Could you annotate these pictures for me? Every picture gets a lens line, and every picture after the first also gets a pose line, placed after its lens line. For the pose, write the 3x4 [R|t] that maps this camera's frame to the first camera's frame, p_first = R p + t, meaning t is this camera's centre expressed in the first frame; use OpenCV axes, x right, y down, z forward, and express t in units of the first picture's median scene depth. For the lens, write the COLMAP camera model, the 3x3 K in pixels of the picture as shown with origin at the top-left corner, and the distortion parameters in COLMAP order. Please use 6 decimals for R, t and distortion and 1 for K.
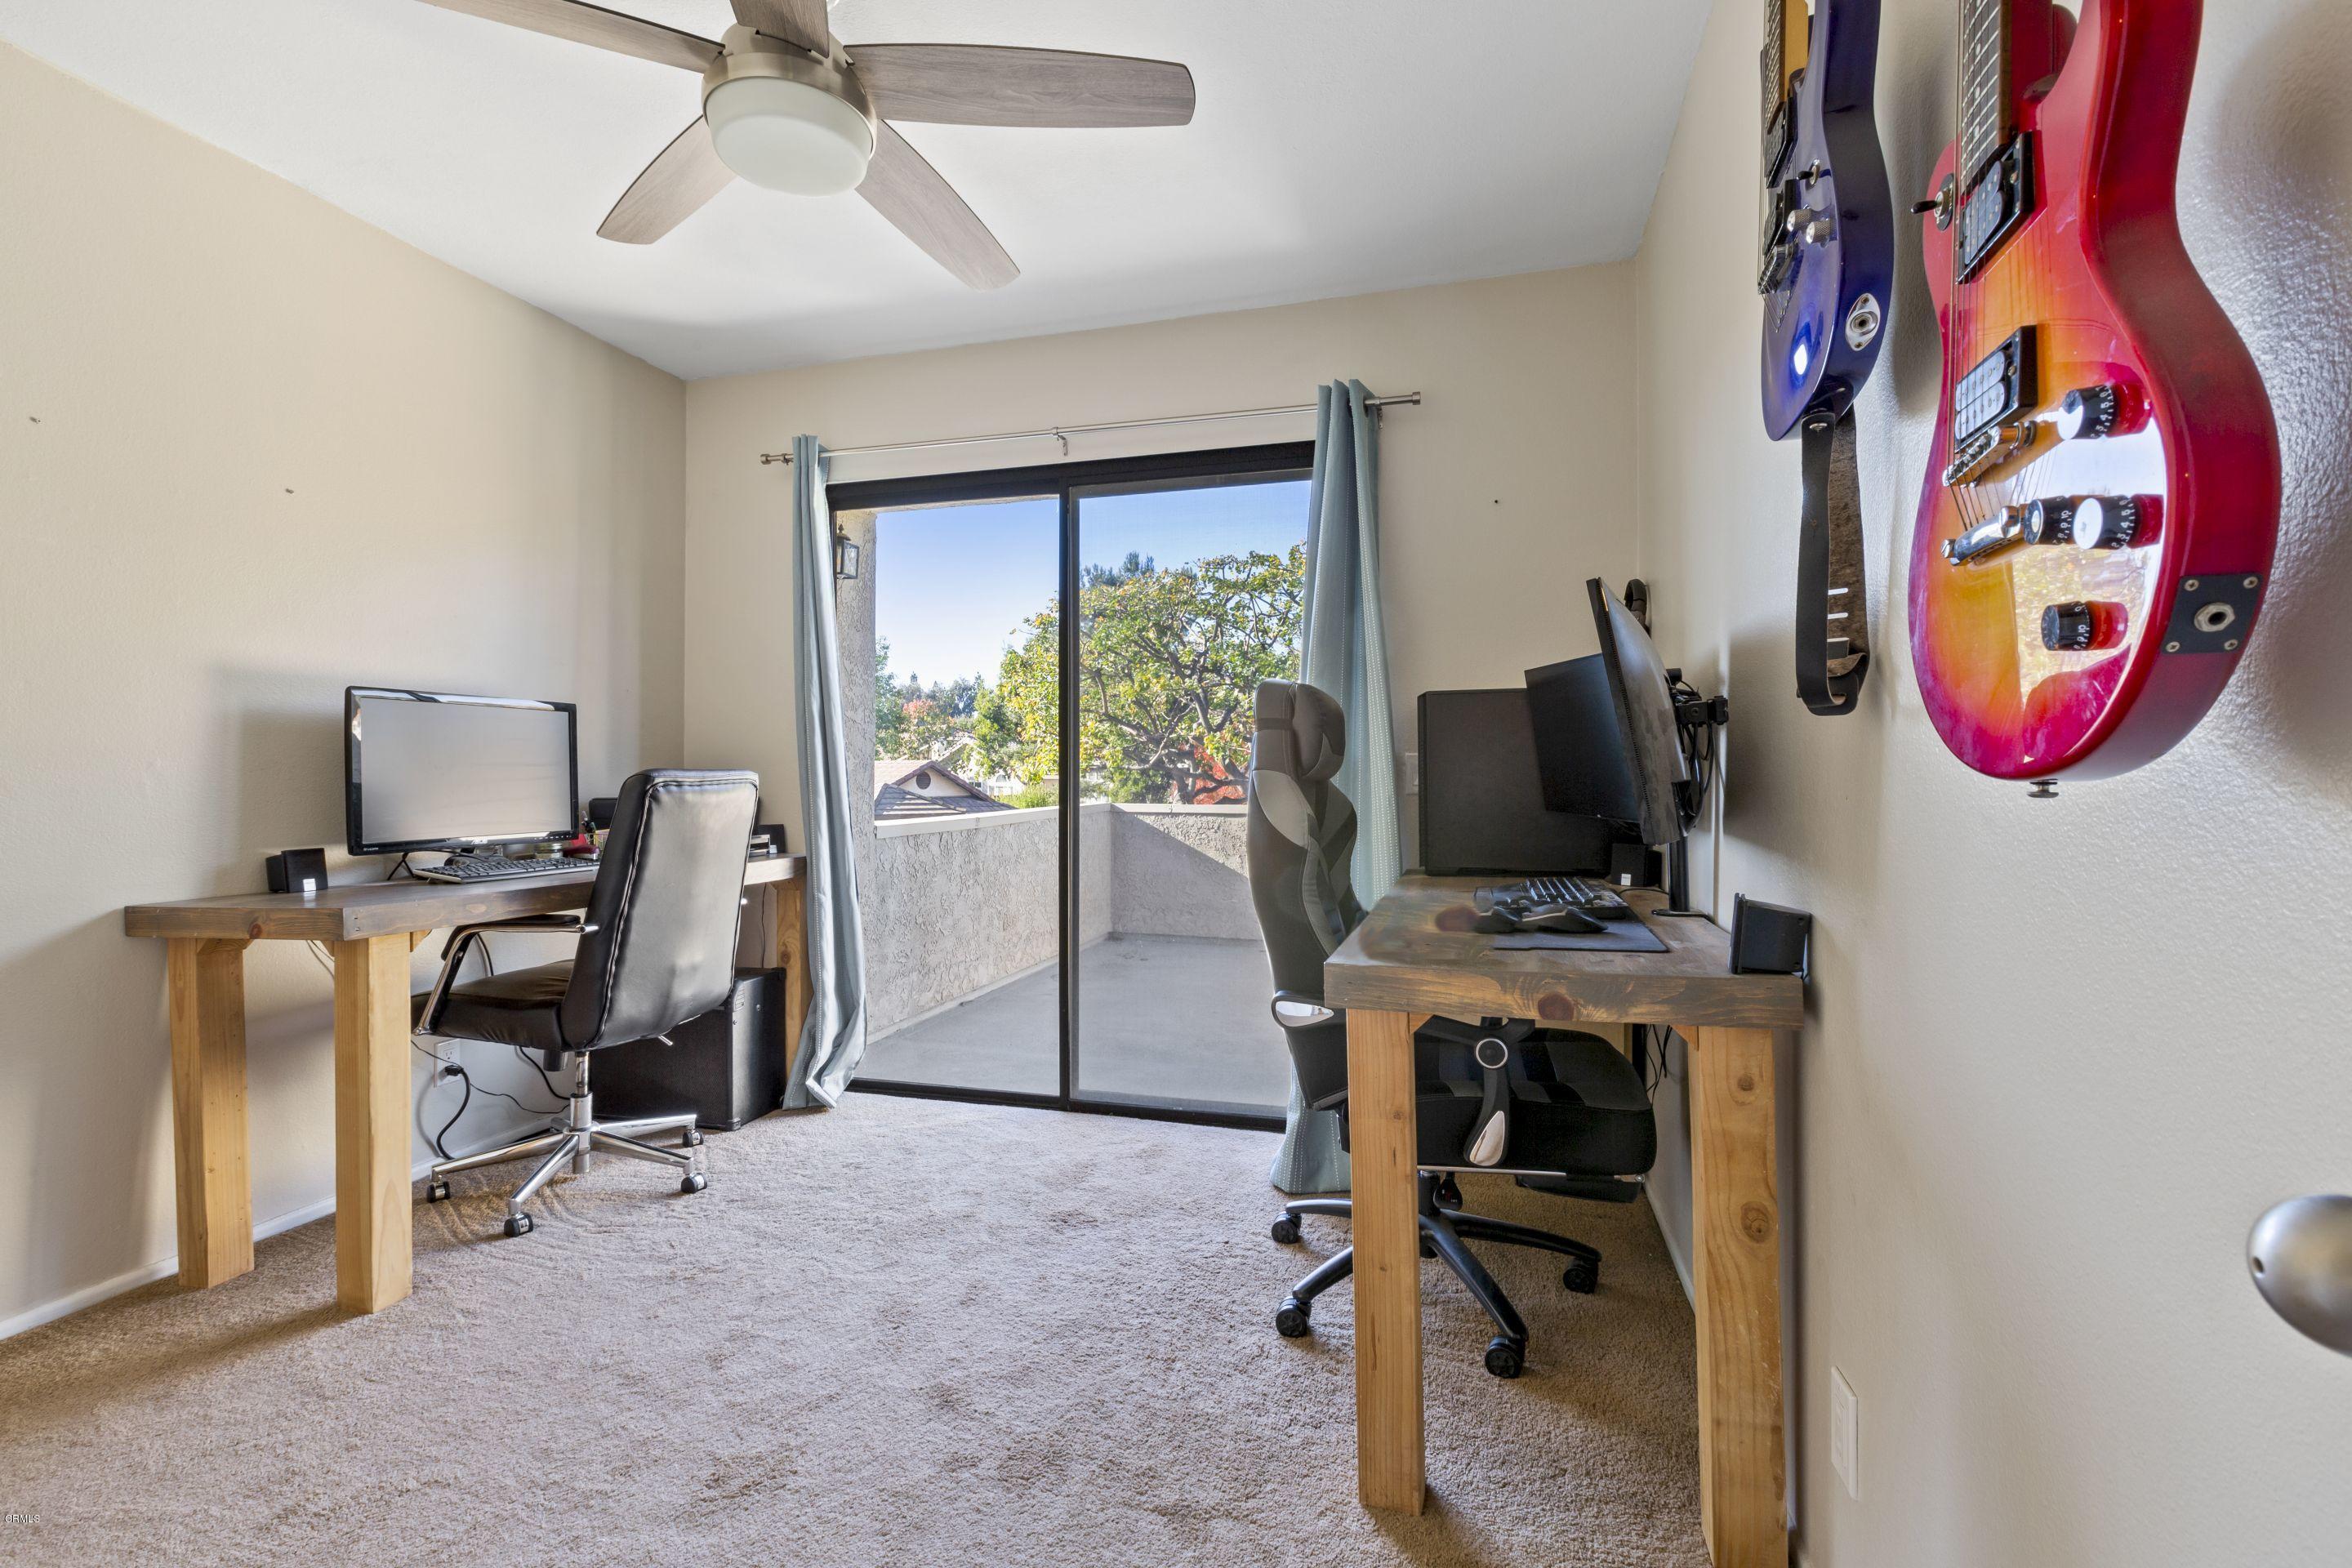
lens RADIAL K [[1063.4, 0, 1178.8], [0, 1063.4, 789.7], [0, 0, 1]] dist [0.003041, -0.001183]
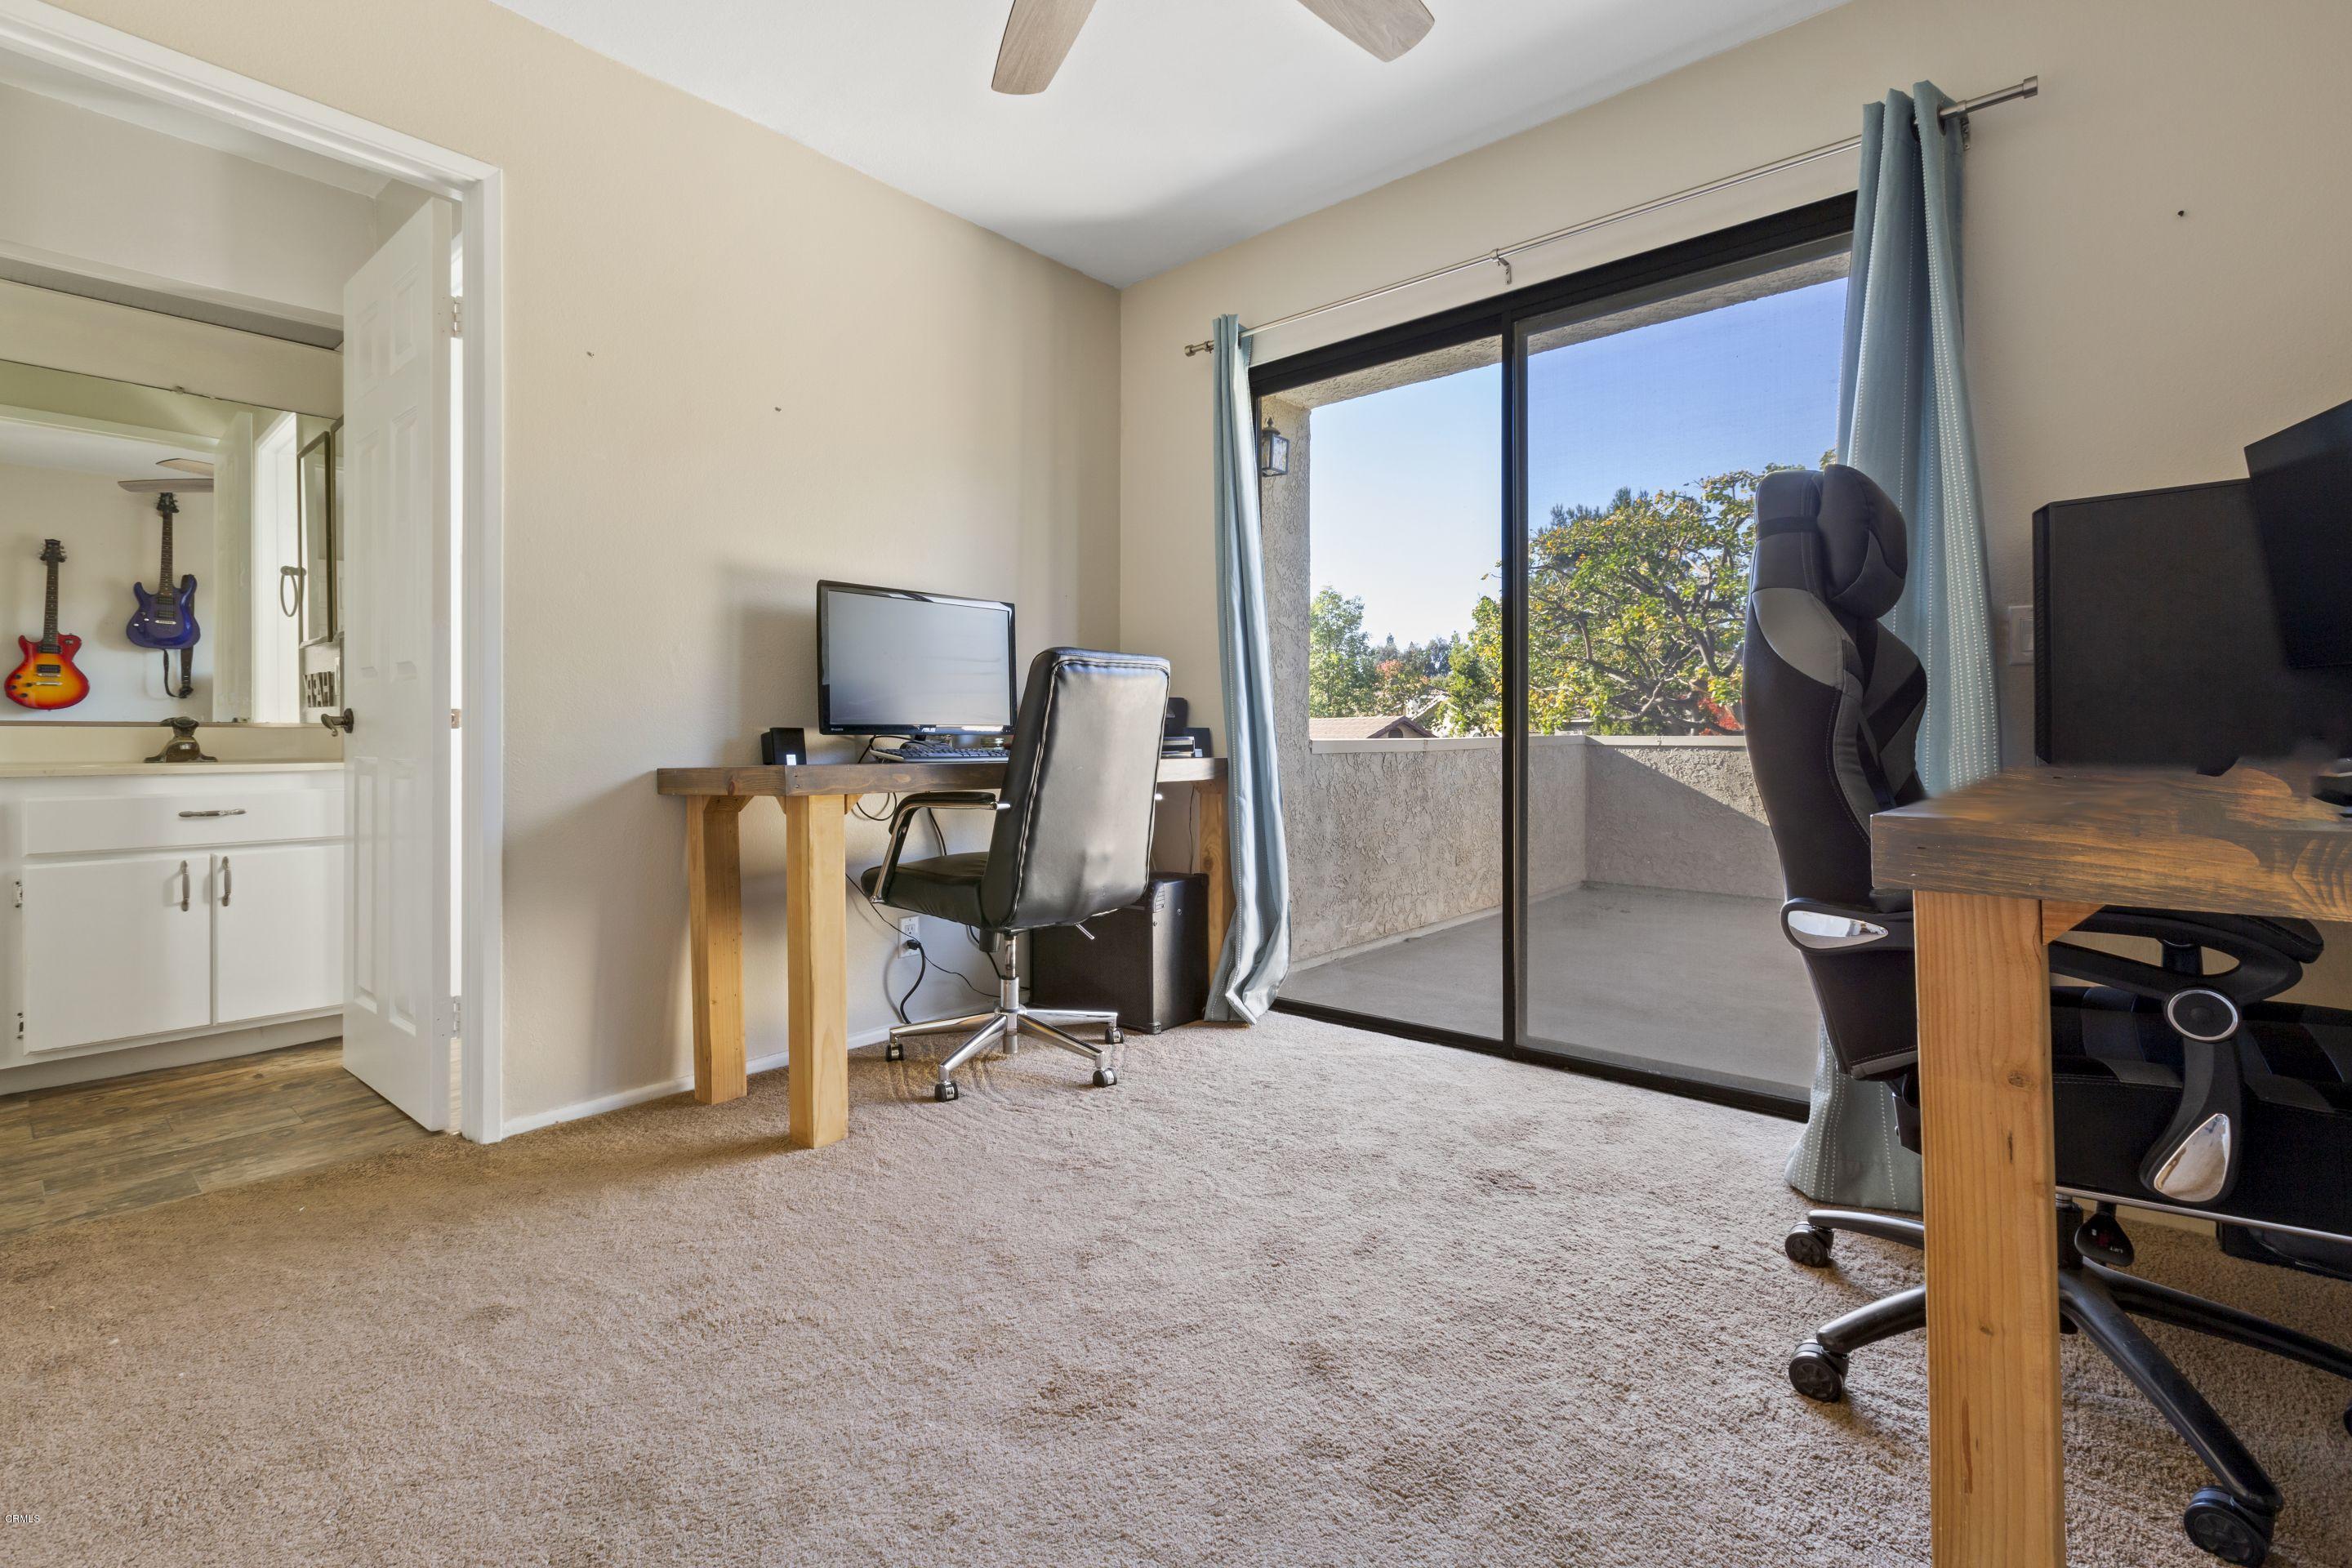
lens RADIAL K [[1063.4, 0, 1169.8], [0, 1063.4, 751.2], [0, 0, 1]] dist [0.003041, -0.001183]
pose [[0.901624, 0.000079, -0.432521, 0.022725], [0.000630, 0.999999, 0.001496, 0.076718], [0.432521, -0.001622, 0.901623, 0.162269]]
